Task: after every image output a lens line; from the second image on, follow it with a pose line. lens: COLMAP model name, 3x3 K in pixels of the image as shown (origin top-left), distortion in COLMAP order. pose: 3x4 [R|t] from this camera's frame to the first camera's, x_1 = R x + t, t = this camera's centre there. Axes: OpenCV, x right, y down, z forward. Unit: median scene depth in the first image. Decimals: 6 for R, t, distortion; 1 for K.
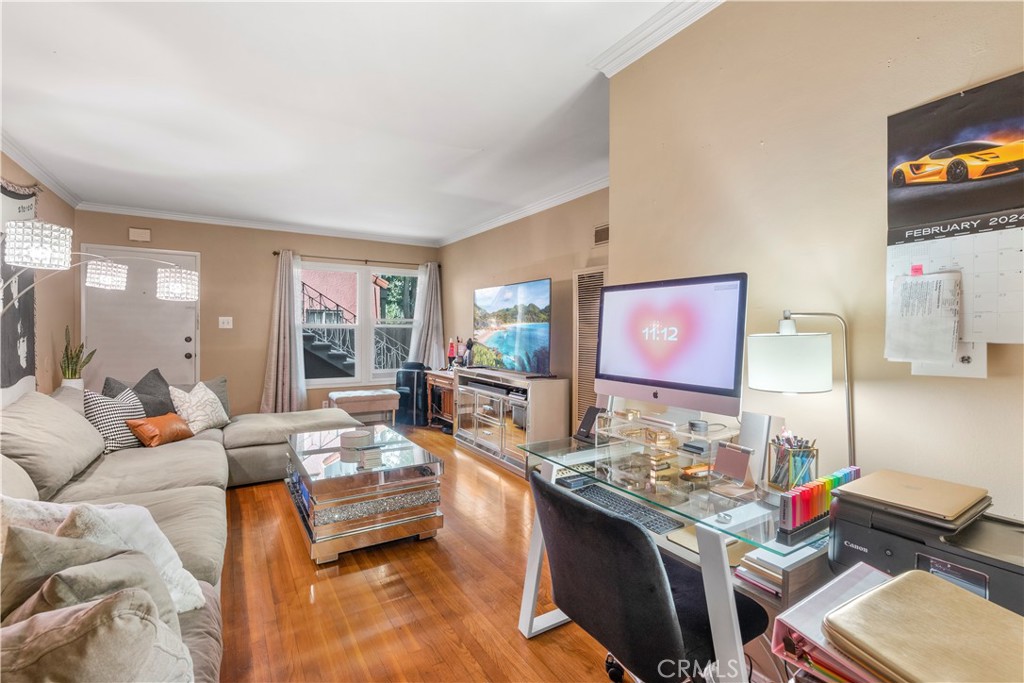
lens RADIAL K [[467.1, 0, 512.0], [0, 467.1, 341.5], [0, 0, 1]] dist [0.000904, 0.000049]
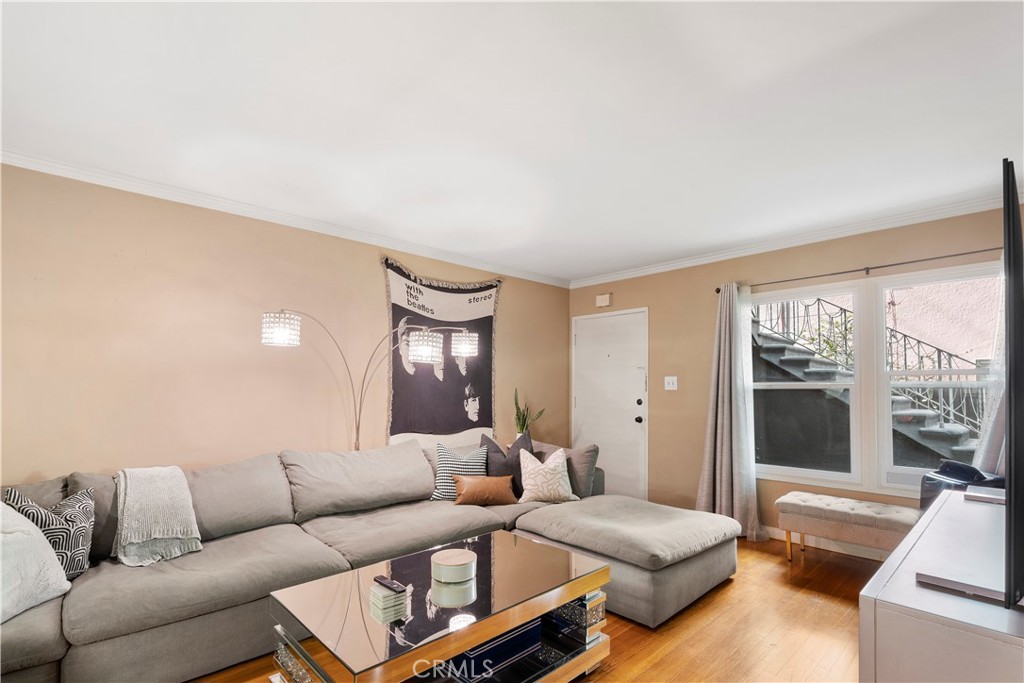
lens RADIAL K [[475.8, 0, 514.2], [0, 475.8, 387.6], [0, 0, 1]] dist [-0.000323, -0.000100]
pose [[0.212974, -0.007492, -0.977029, 0.182412], [-0.024641, 0.999611, -0.013037, -0.014415], [0.976747, 0.026851, 0.212707, 0.551357]]
